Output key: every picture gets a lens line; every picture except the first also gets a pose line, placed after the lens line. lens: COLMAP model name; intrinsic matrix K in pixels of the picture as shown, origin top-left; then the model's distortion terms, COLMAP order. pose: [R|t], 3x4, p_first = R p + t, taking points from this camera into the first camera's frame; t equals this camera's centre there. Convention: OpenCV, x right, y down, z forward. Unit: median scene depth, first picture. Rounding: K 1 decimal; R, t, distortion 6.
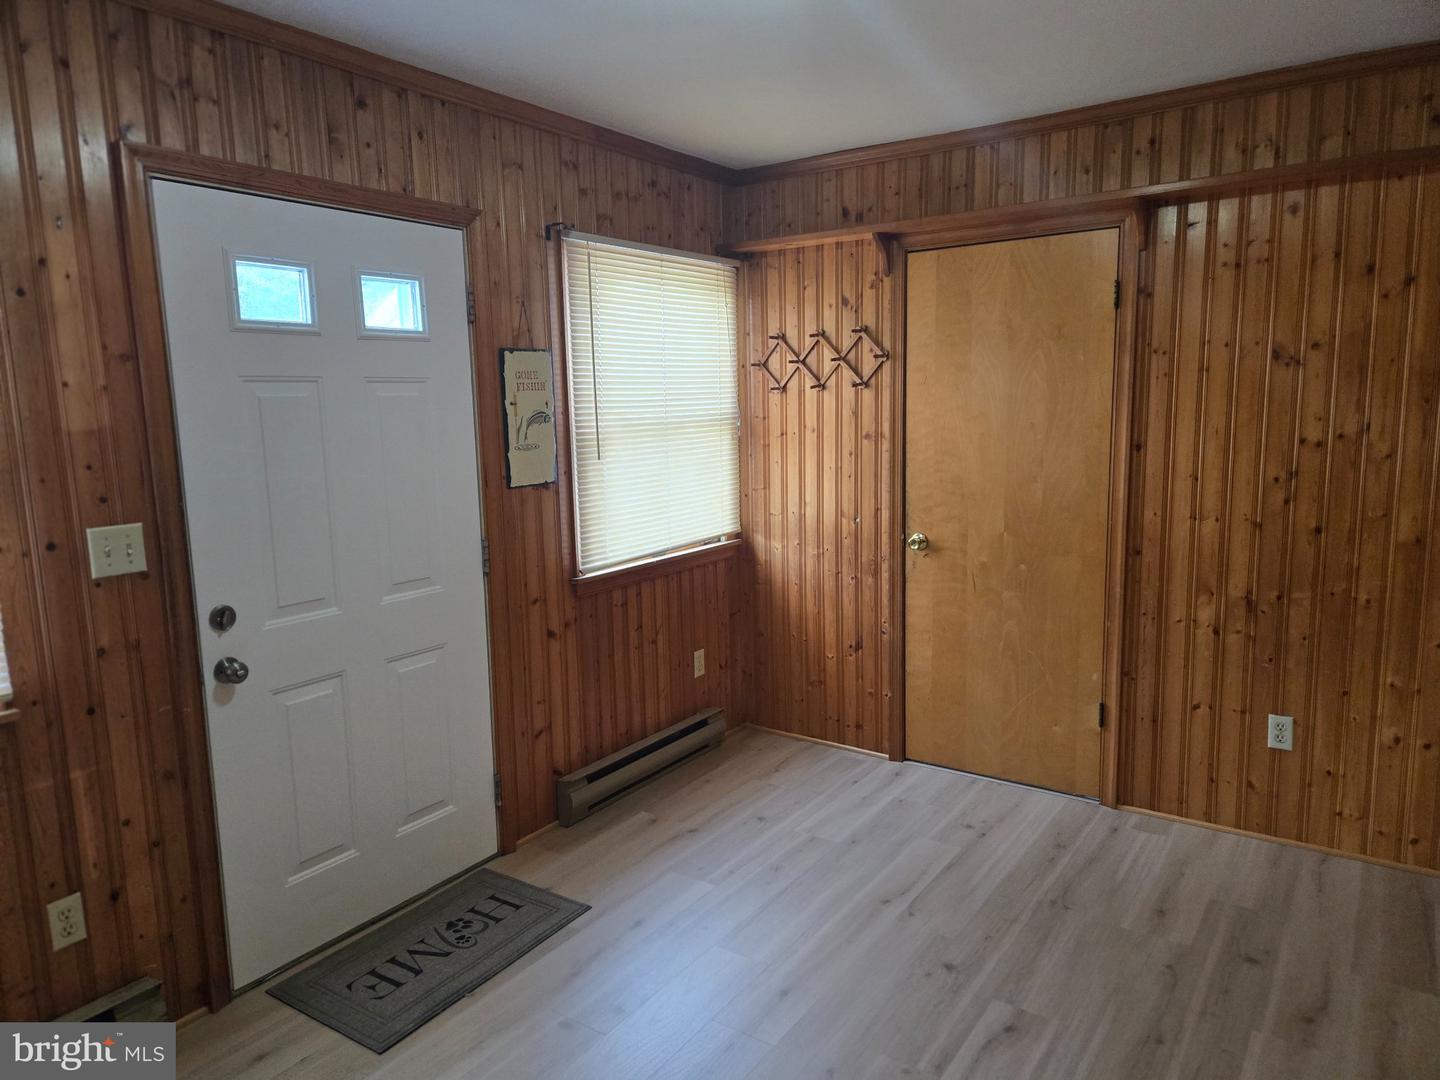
lens RADIAL K [[976.9, 0, 718.8], [0, 976.9, 549.6], [0, 0, 1]] dist [0.068121, -0.054385]
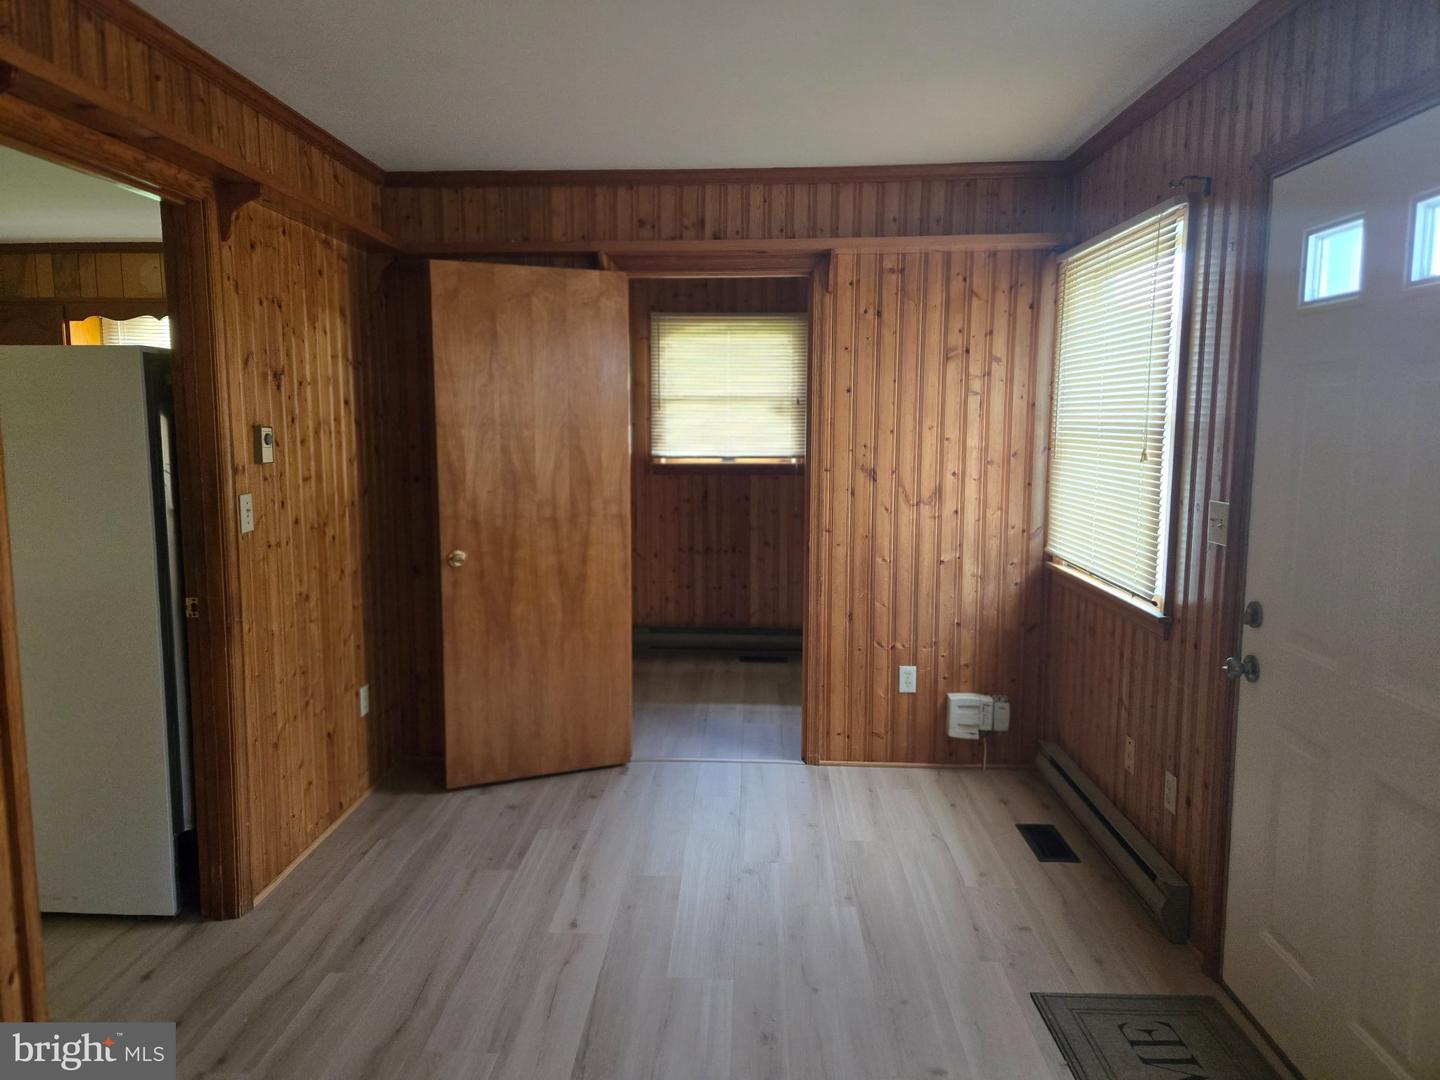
lens RADIAL K [[976.9, 0, 718.8], [0, 976.9, 549.6], [0, 0, 1]] dist [0.068121, -0.054385]
pose [[-0.837104, 0.095283, -0.538682, 0.292523], [-0.067383, 0.959256, 0.274387, -0.142620], [0.542878, 0.265989, -0.796576, 0.931454]]
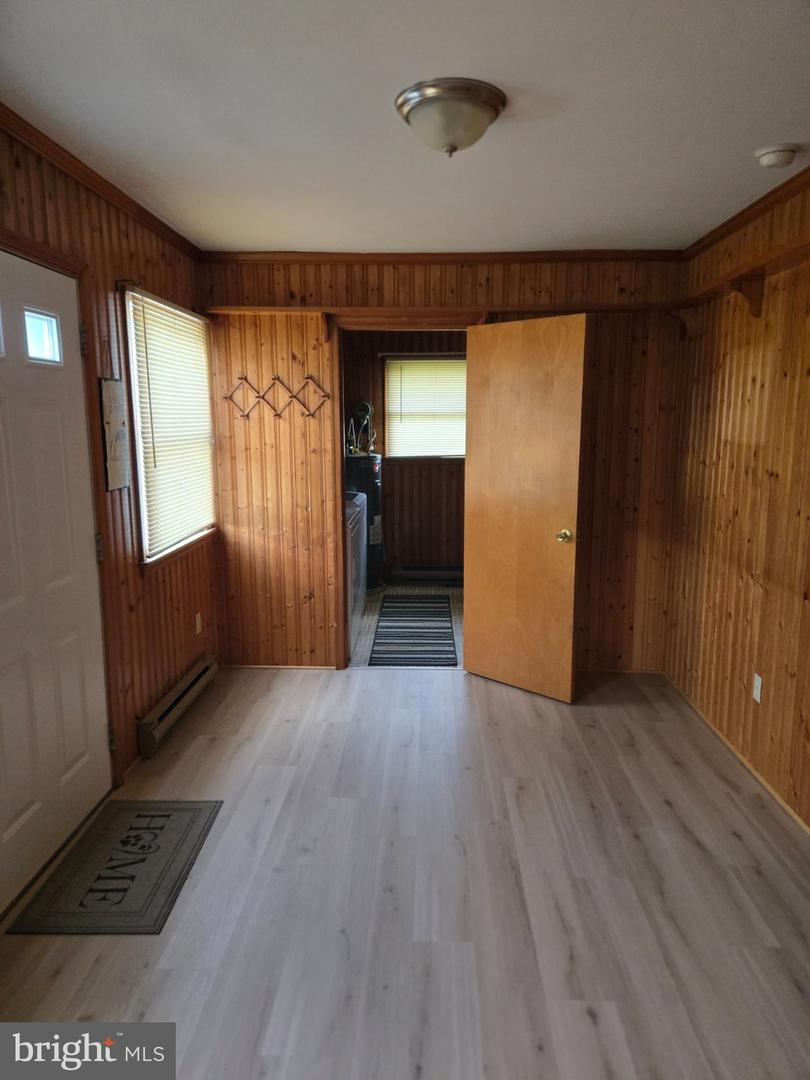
lens RADIAL K [[732.7, 0, 420.3], [0, 732.7, 546.2], [0, 0, 1]] dist [0.068121, -0.054385]
pose [[0.826720, -0.072507, 0.557922, -0.337288], [0.066902, 0.997294, 0.030472, 0.002797], [-0.558622, 0.012134, 0.829334, 0.006712]]
